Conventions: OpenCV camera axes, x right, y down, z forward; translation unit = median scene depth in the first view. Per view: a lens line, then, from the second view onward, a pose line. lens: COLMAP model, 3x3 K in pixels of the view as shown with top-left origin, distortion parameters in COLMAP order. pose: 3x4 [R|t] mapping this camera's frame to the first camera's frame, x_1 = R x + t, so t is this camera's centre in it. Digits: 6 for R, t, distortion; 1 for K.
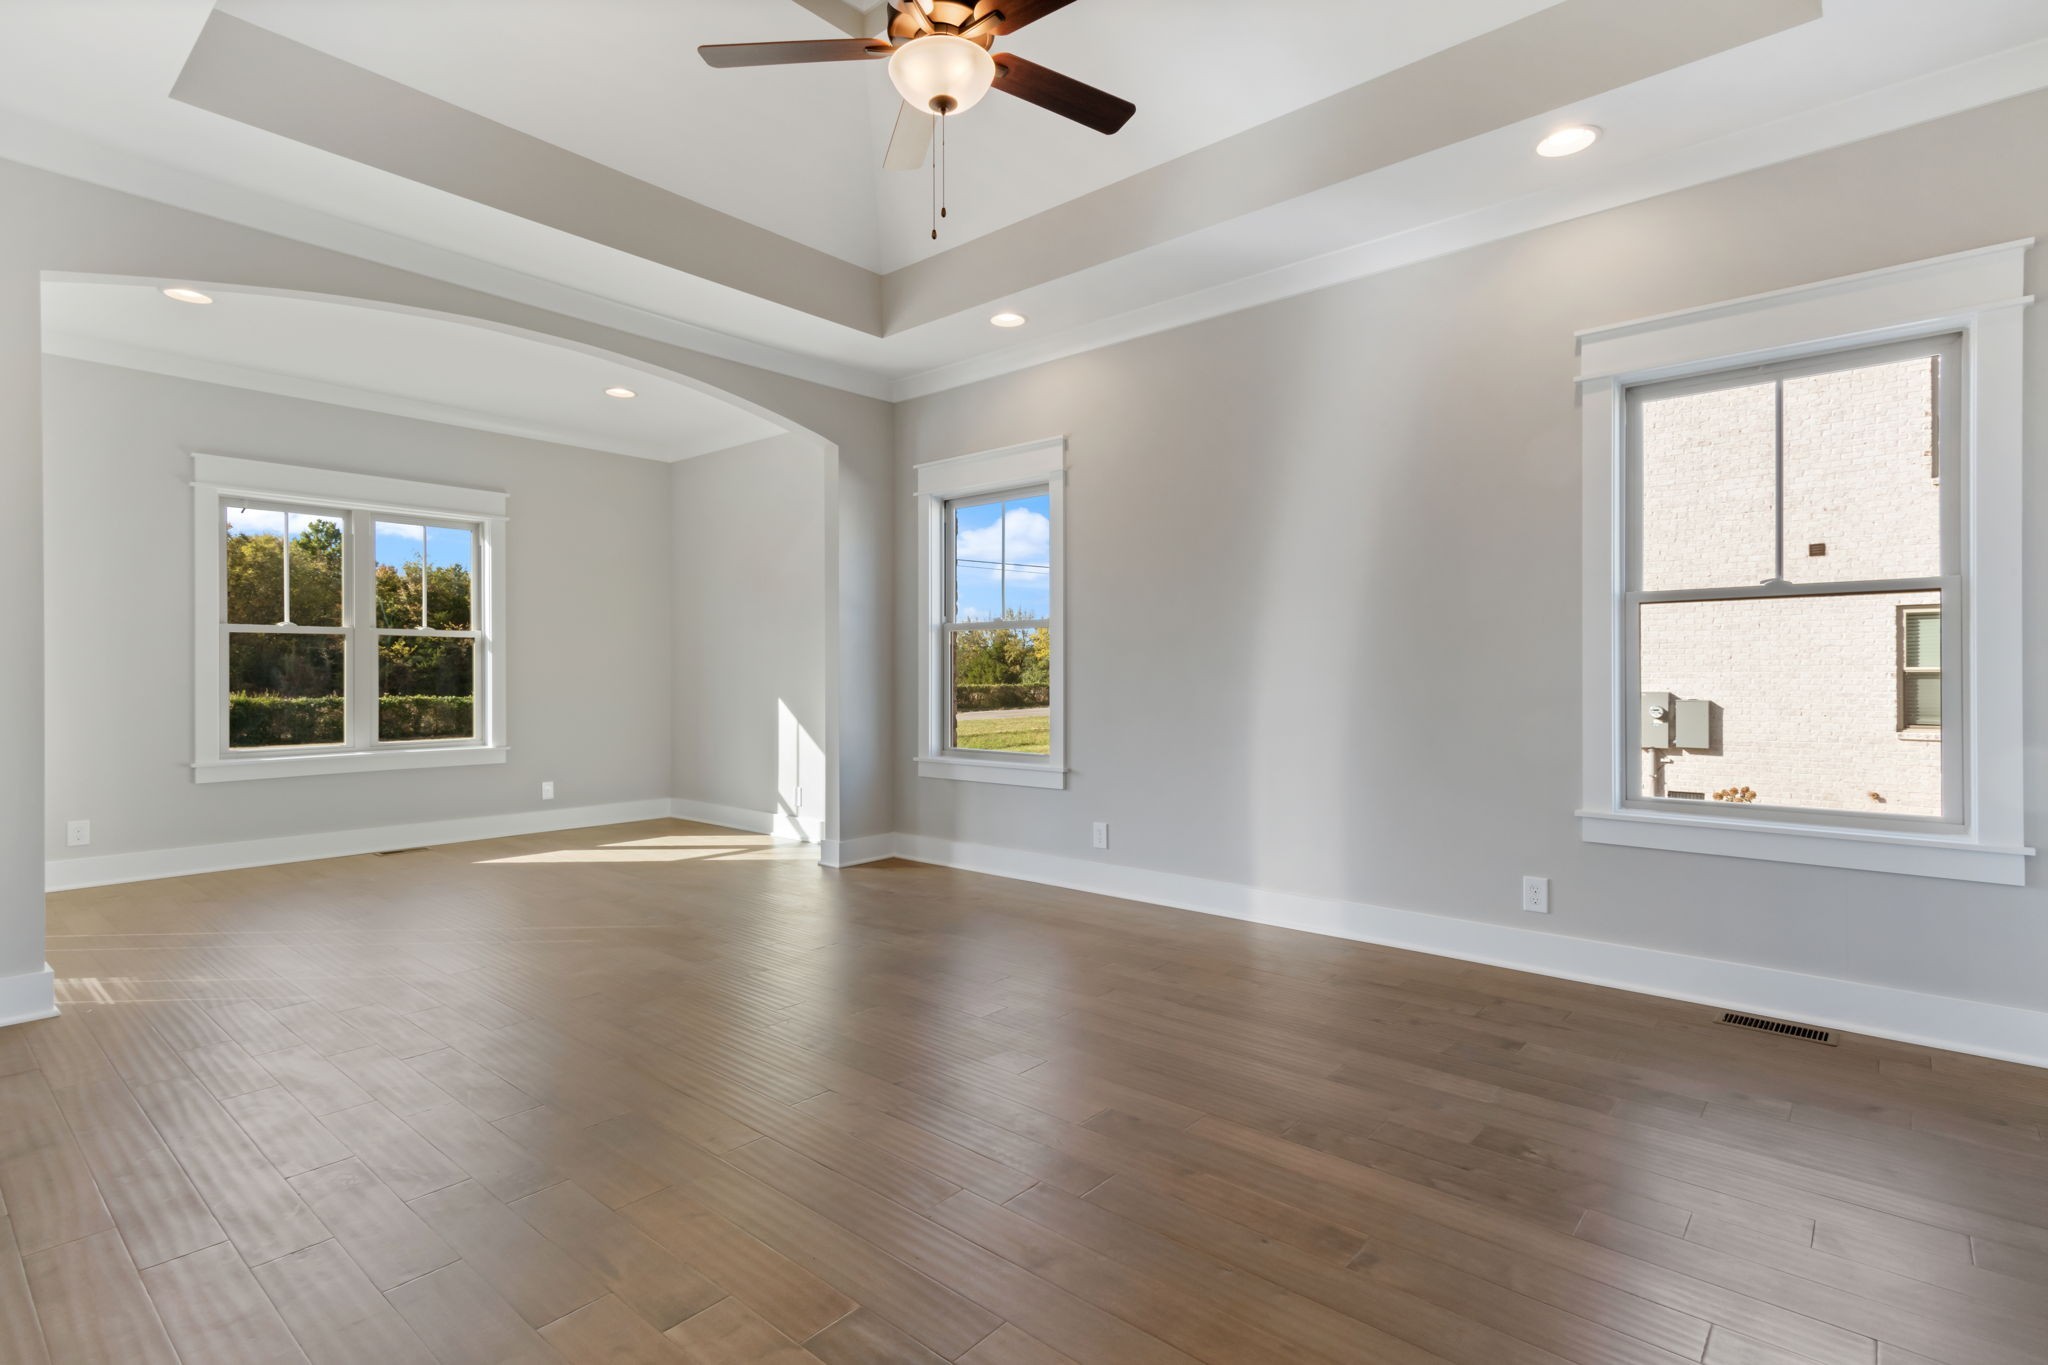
lens RADIAL K [[996.6, 0, 998.3], [0, 996.6, 675.3], [0, 0, 1]] dist [0.003051, 0.000649]
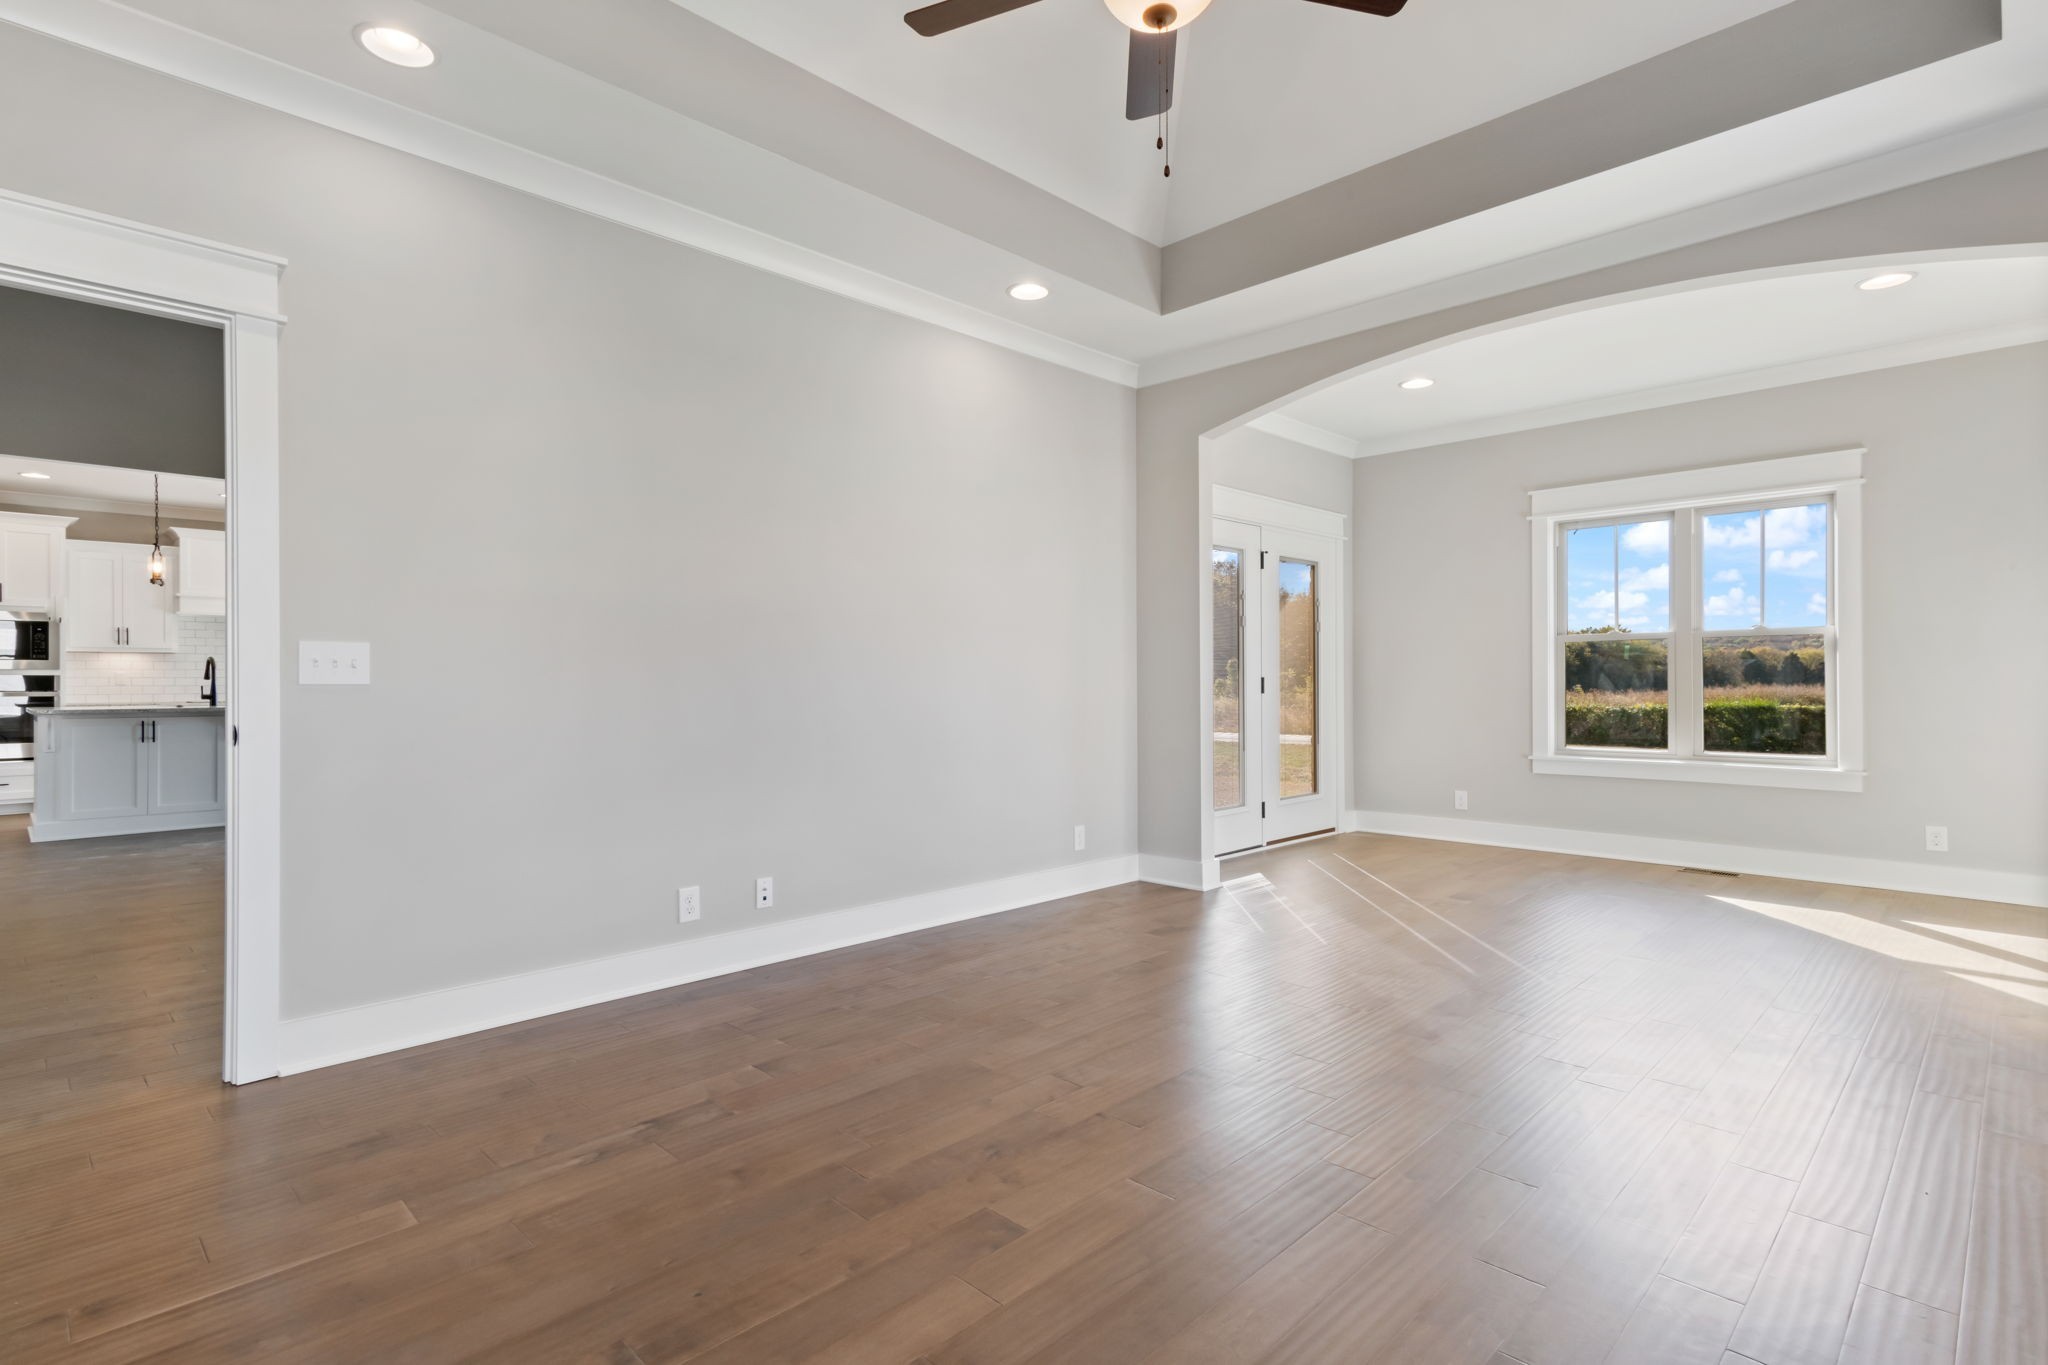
lens RADIAL K [[983.0, 0, 1006.0], [0, 983.0, 678.2], [0, 0, 1]] dist [0.029491, 0.000581]
pose [[-0.040852, -0.002326, -0.999163, 0.376823], [0.001904, 0.999995, -0.002405, -0.001361], [0.999163, -0.002001, -0.040847, 0.421251]]
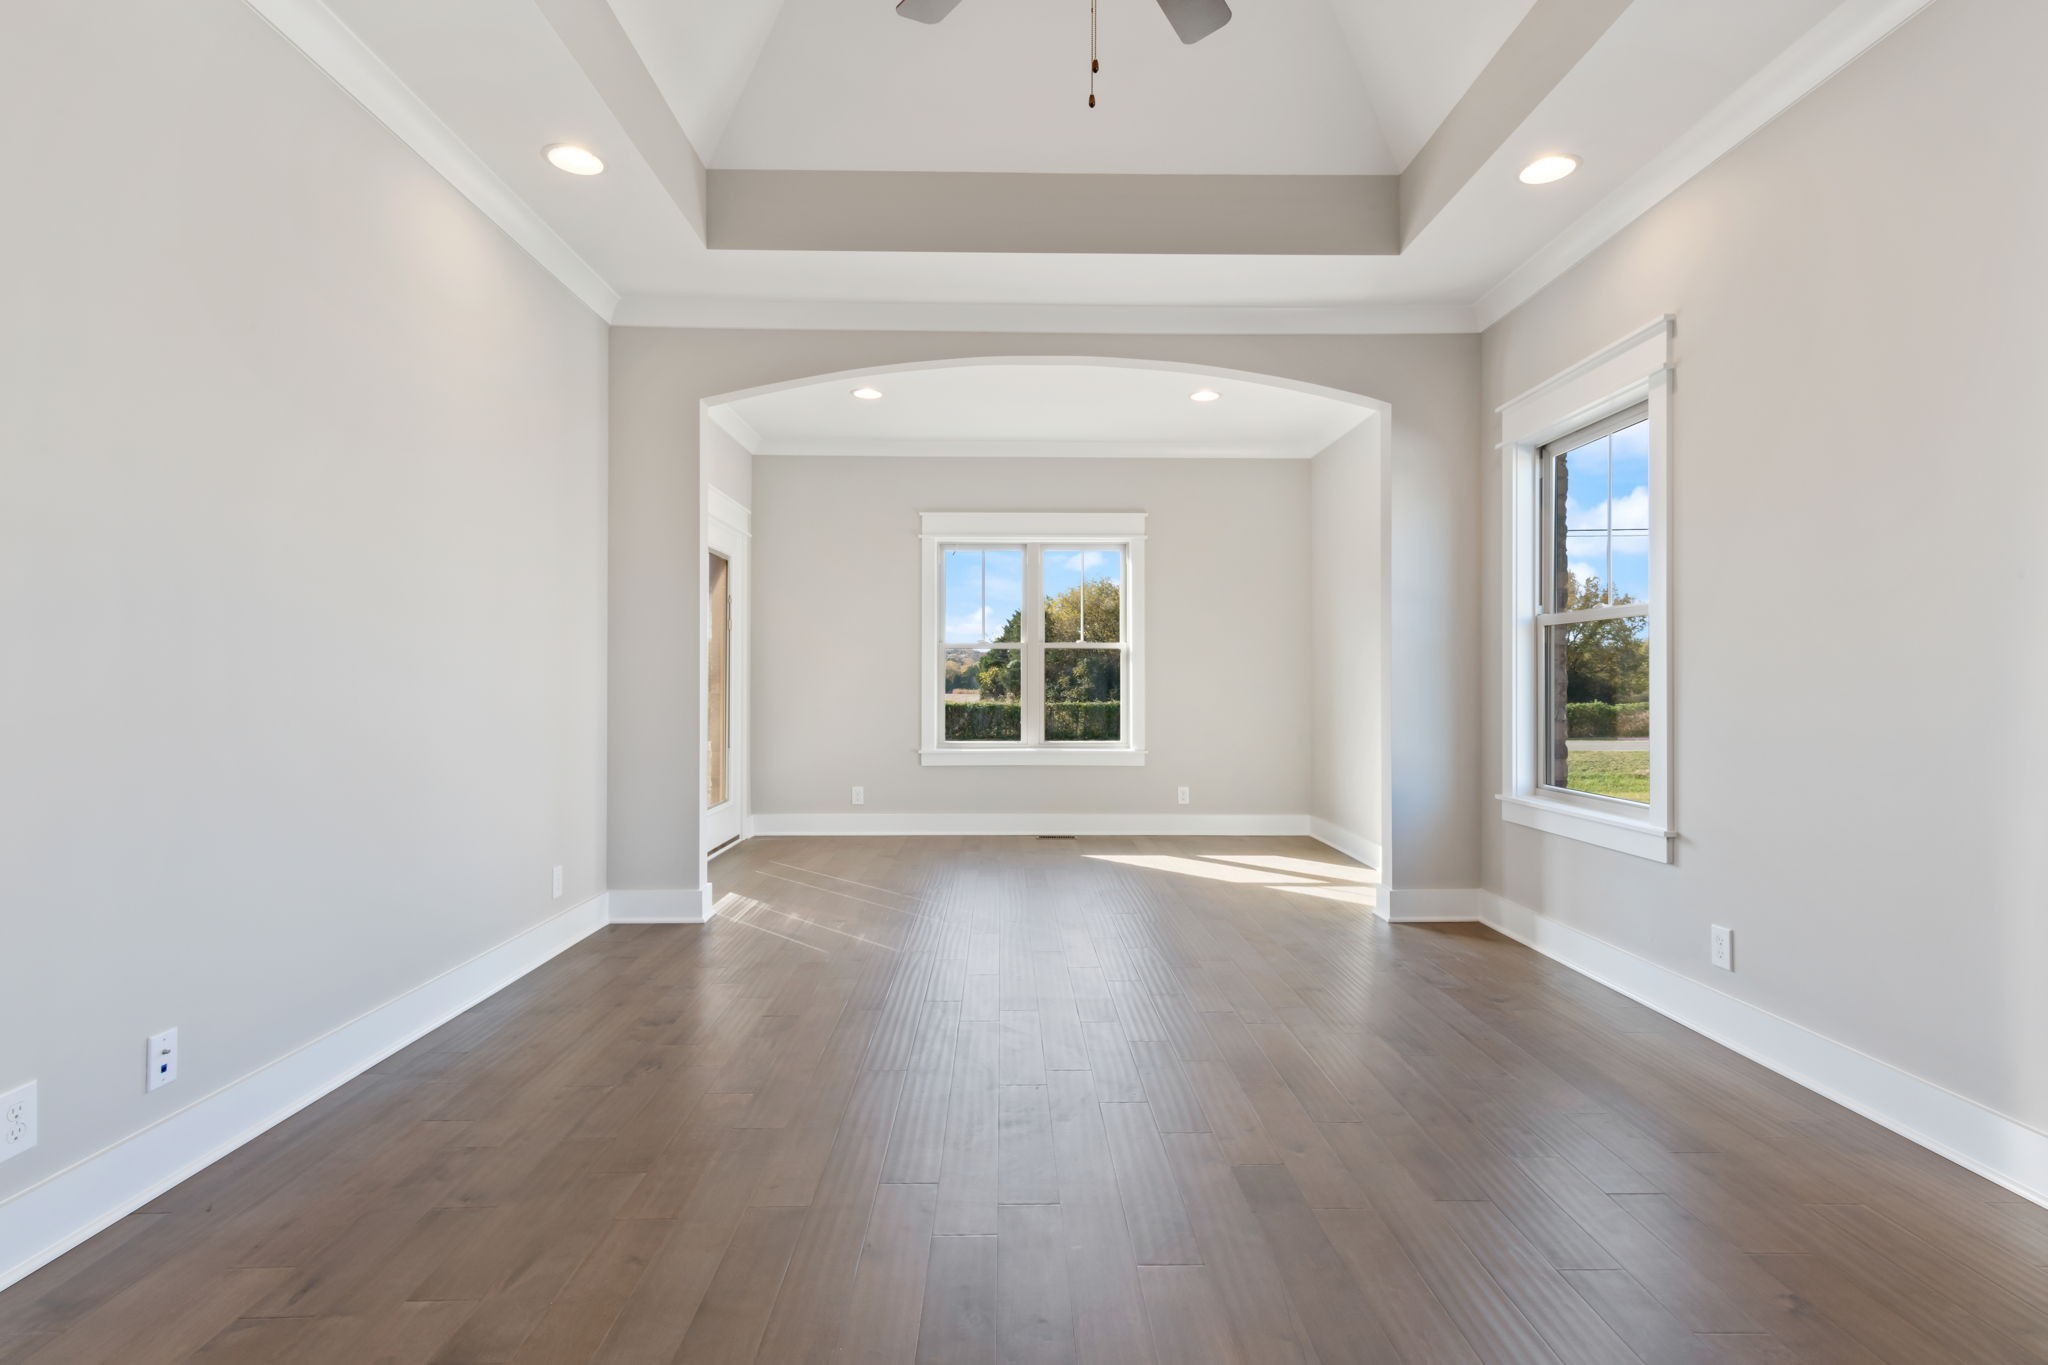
lens RADIAL K [[983.0, 0, 1006.0], [0, 983.0, 678.2], [0, 0, 1]] dist [0.029491, 0.000581]
pose [[0.675679, -0.000628, -0.737195, 0.211909], [-0.003619, 0.999985, -0.004169, -0.001050], [0.737187, 0.005485, 0.675667, 0.209666]]
